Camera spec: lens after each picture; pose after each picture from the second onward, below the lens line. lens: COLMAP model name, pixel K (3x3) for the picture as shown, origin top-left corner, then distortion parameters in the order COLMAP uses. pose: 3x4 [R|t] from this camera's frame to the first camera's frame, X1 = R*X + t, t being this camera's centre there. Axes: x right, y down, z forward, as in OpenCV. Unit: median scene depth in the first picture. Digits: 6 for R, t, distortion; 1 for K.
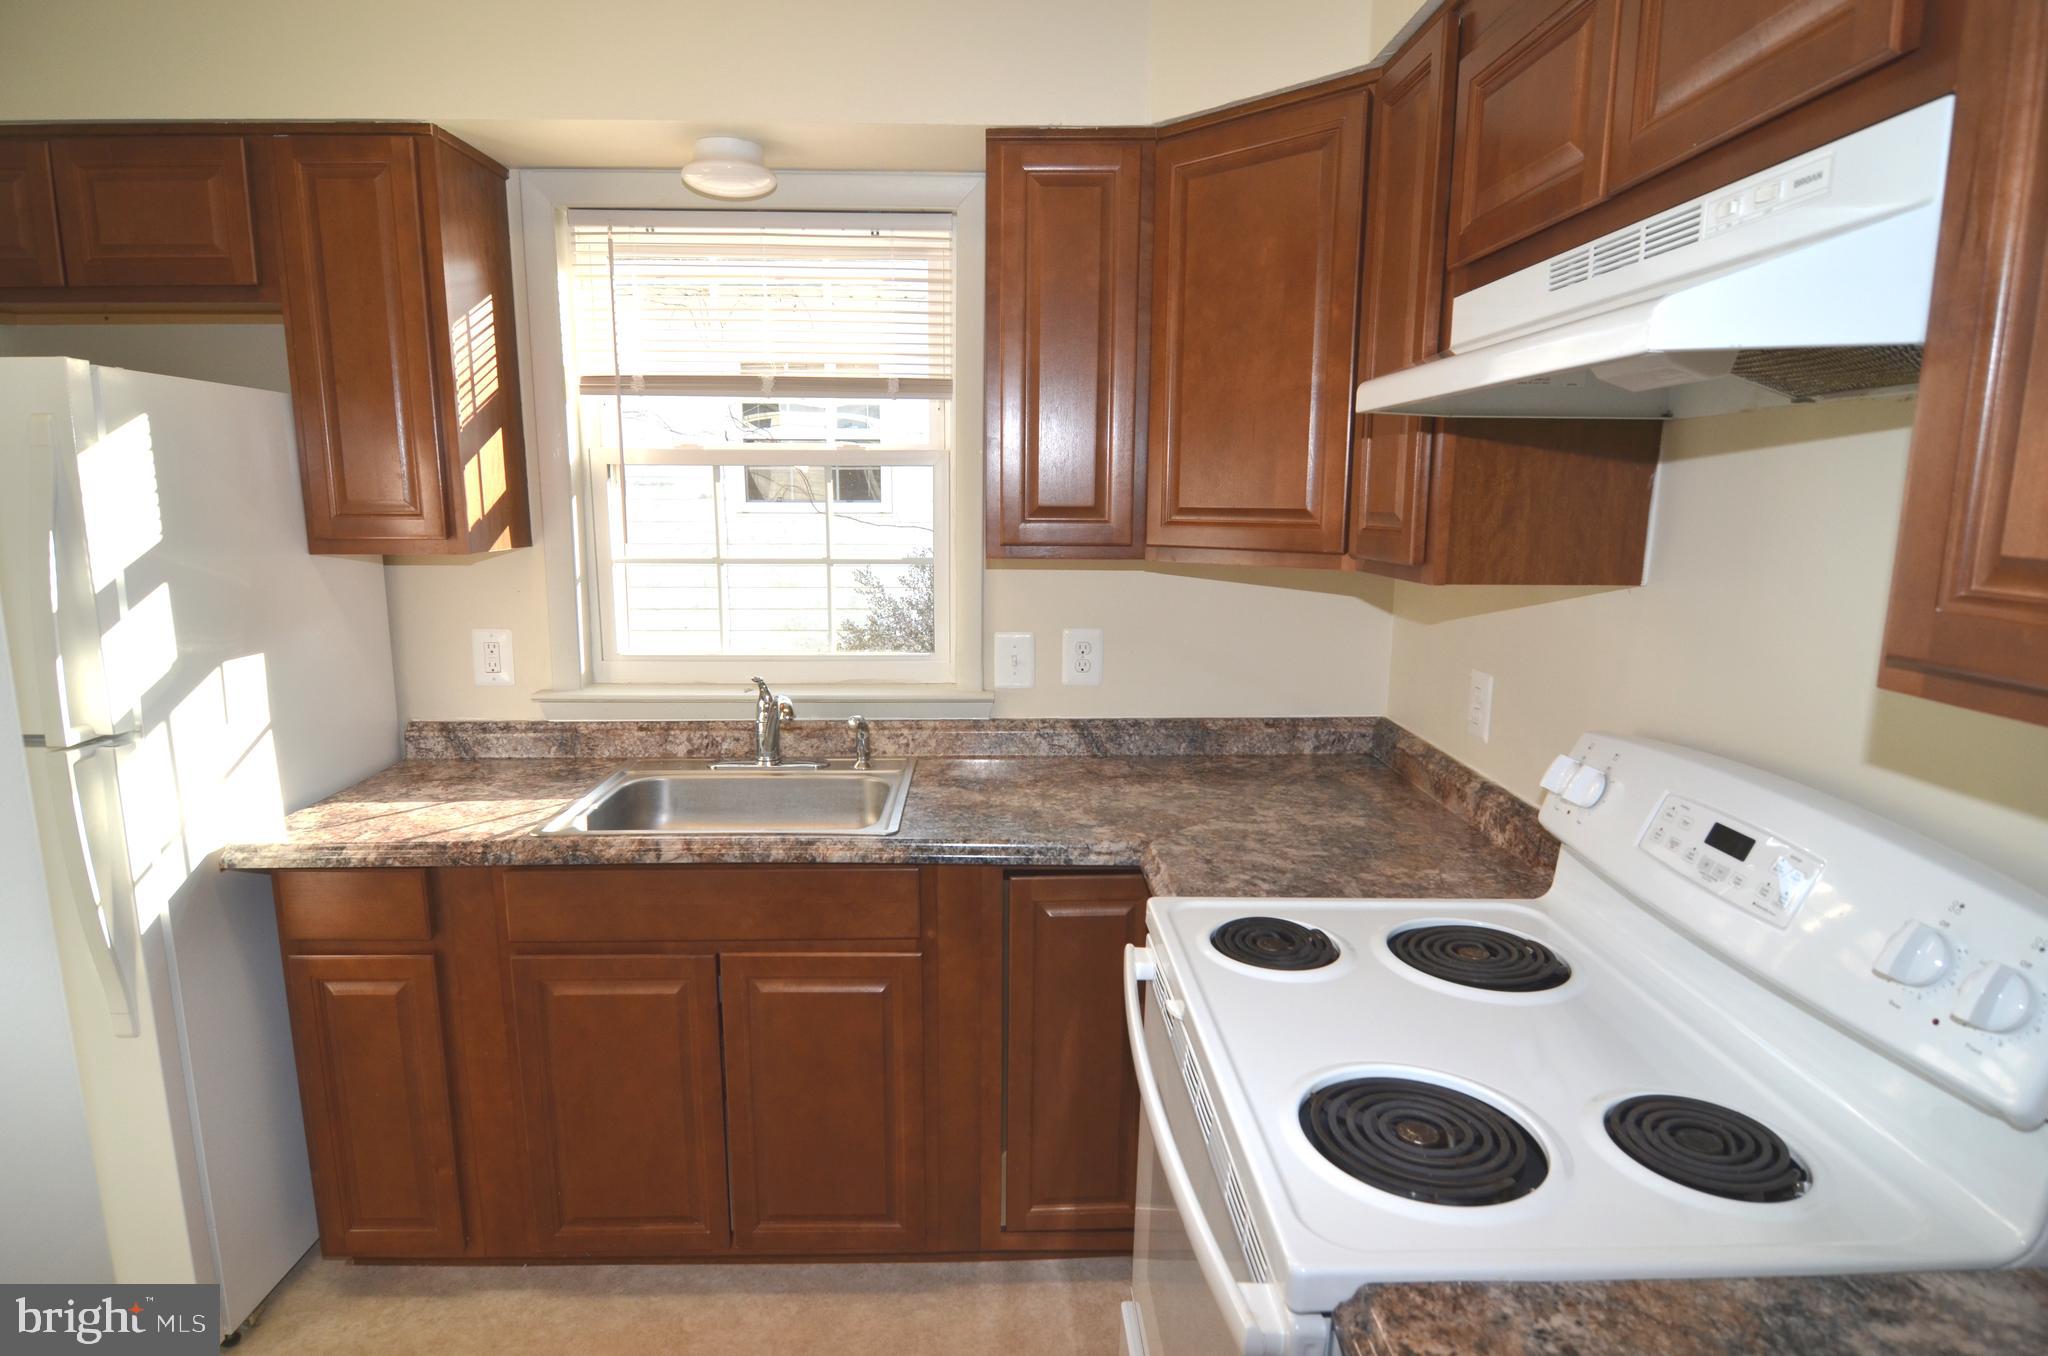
lens RADIAL K [[1089.4, 0, 1013.5], [0, 1089.4, 689.3], [0, 0, 1]] dist [-0.001201, -0.010967]
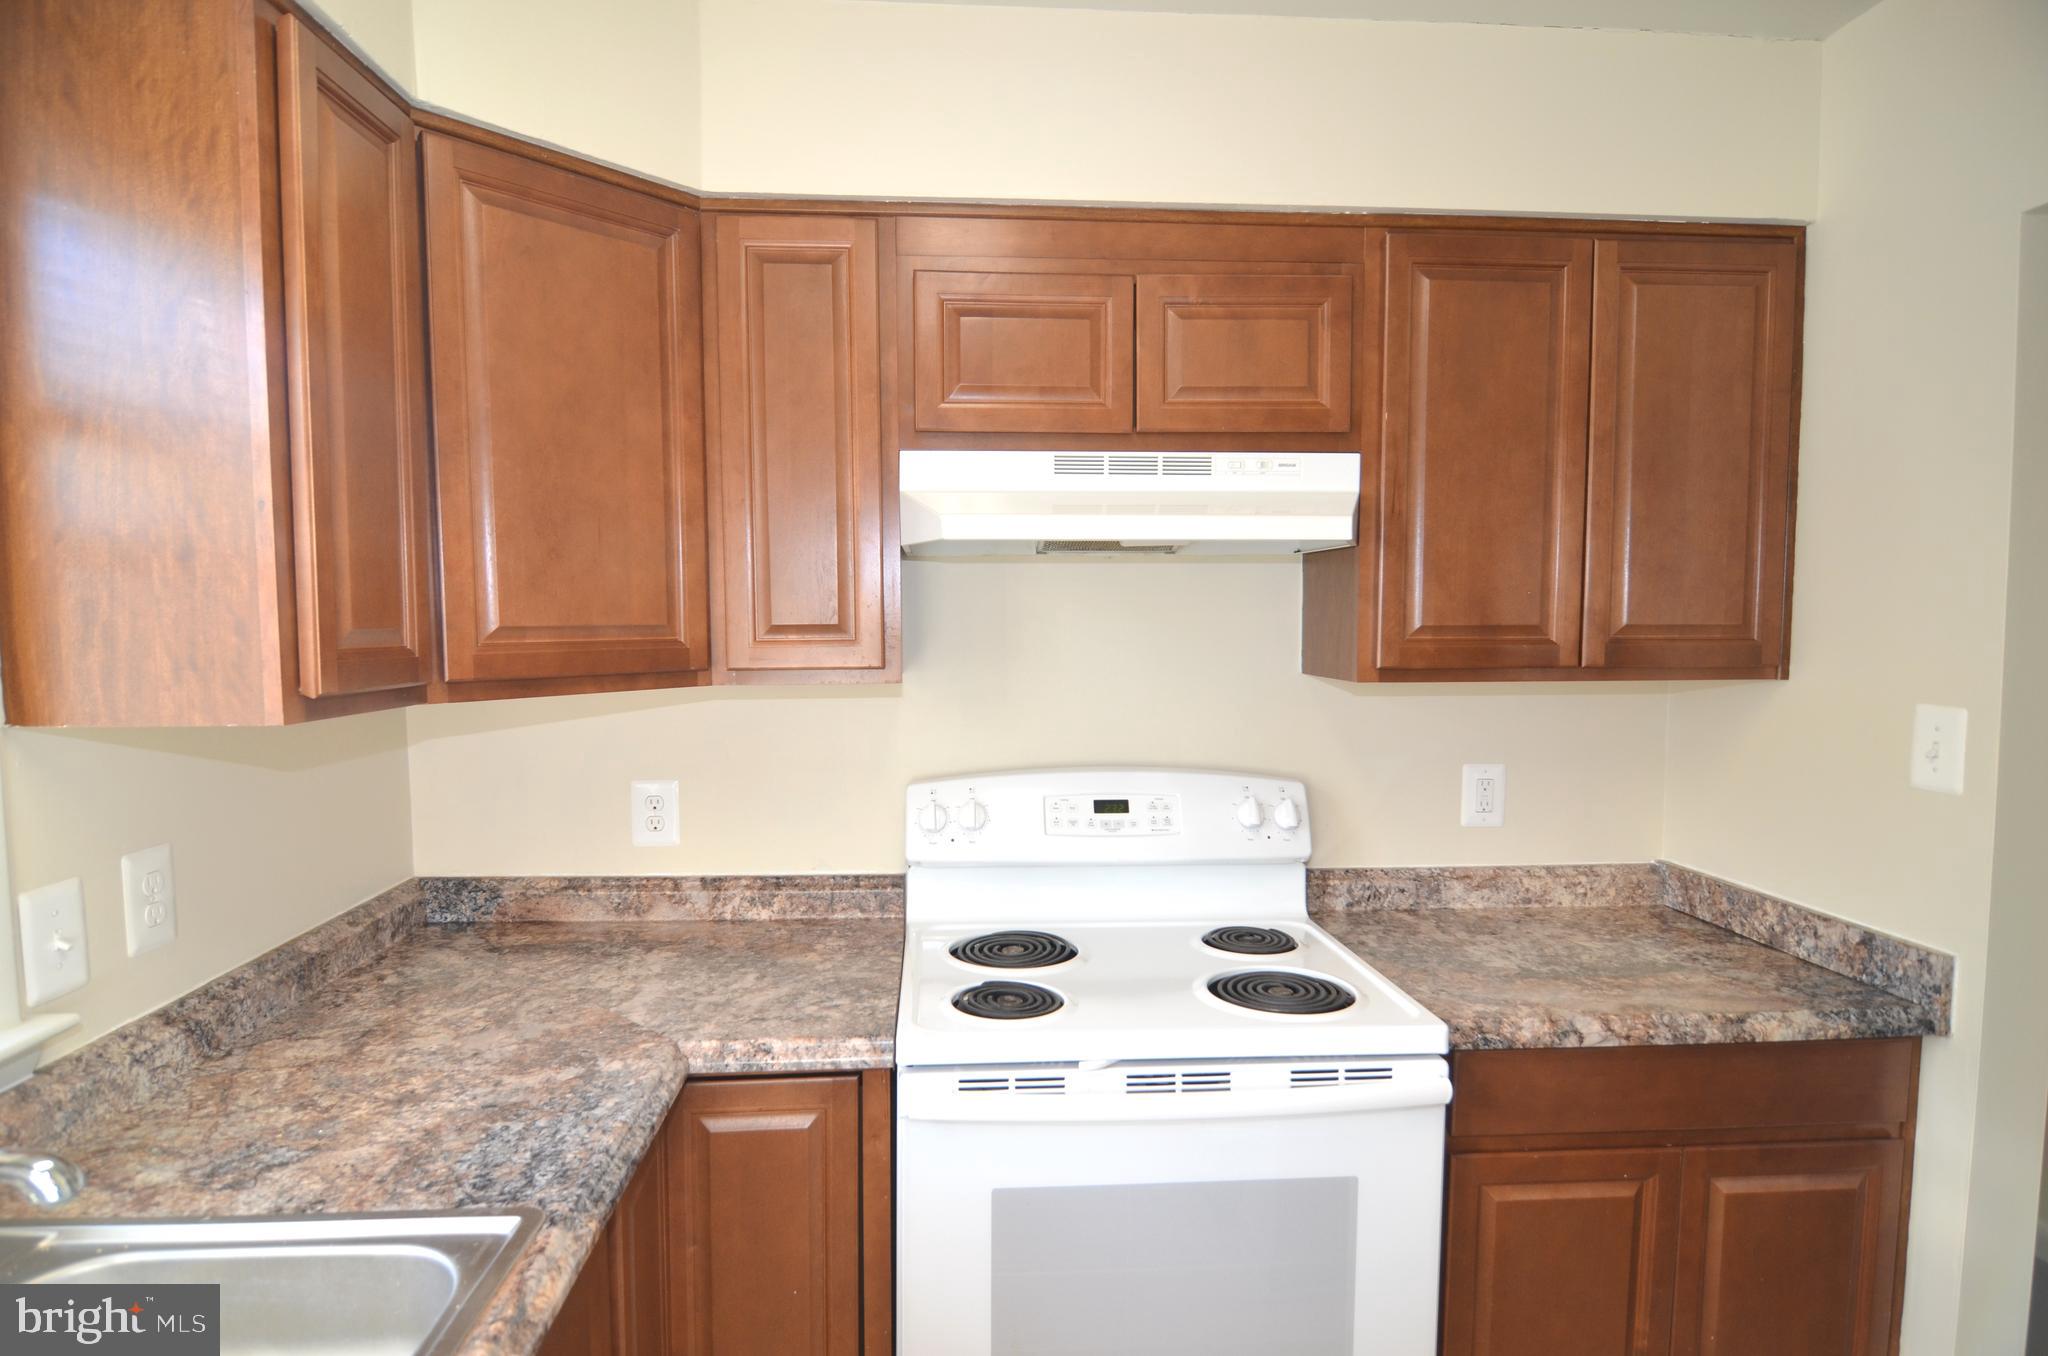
lens RADIAL K [[1089.4, 0, 1013.5], [0, 1089.4, 689.3], [0, 0, 1]] dist [-0.001201, -0.010967]
pose [[-0.041264, -0.069038, 0.996760, -0.613862], [0.181529, 0.980489, 0.075426, -0.117831], [-0.982519, 0.184054, -0.027927, 0.692650]]
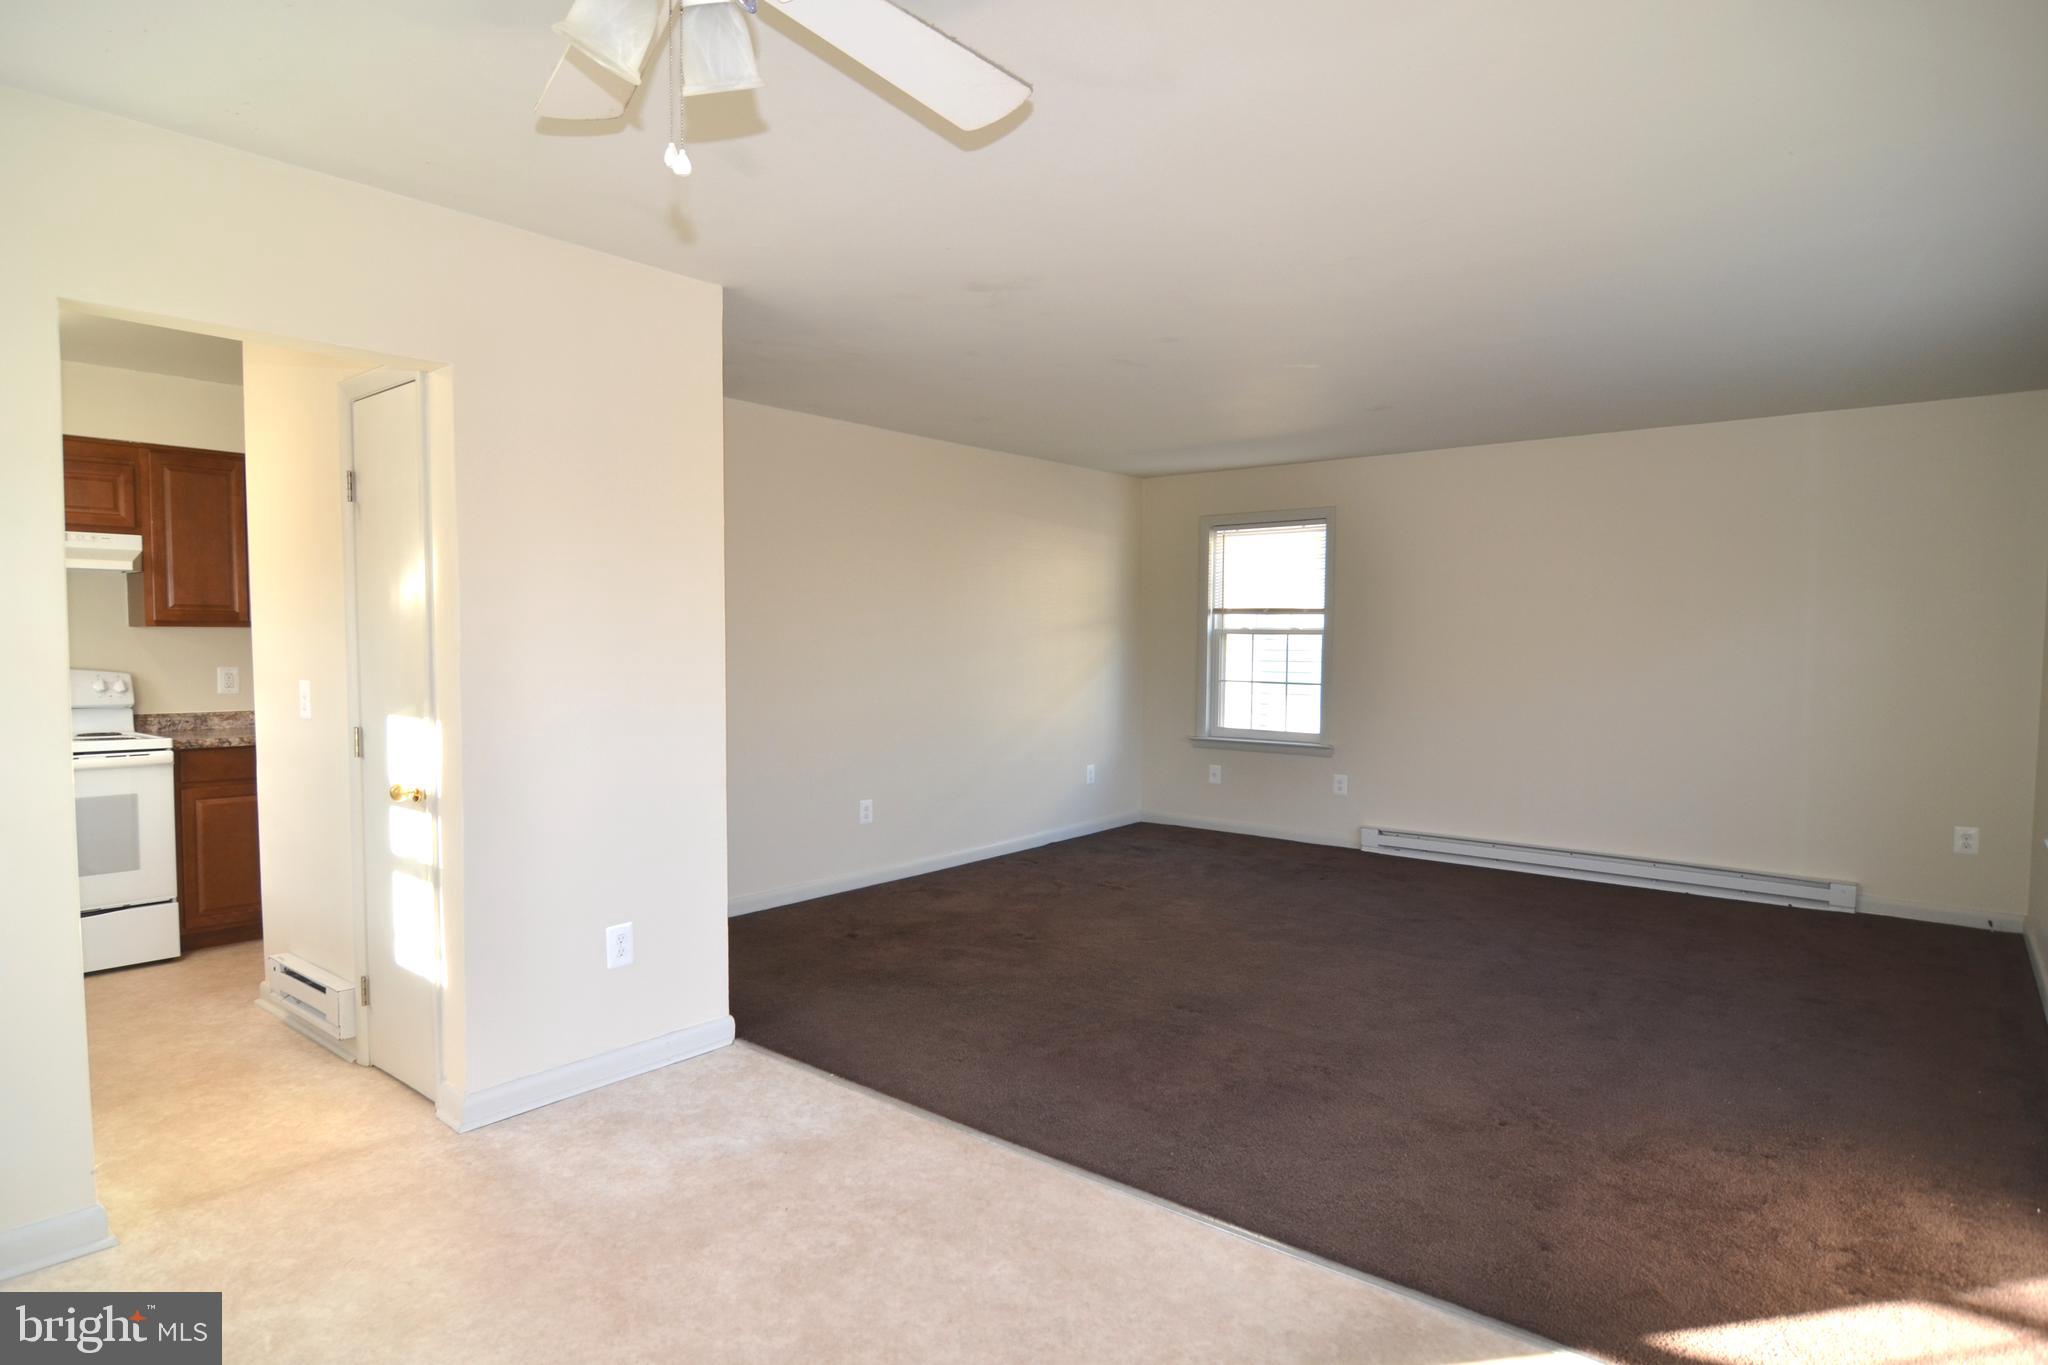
lens RADIAL K [[1121.8, 0, 1028.1], [0, 1121.8, 698.7], [0, 0, 1]] dist [-0.001702, -0.020758]
pose [[-0.758290, -0.042677, 0.650519, -2.615148], [0.109867, 0.975216, 0.192047, -0.098957], [-0.642593, 0.217098, -0.734808, 0.934980]]
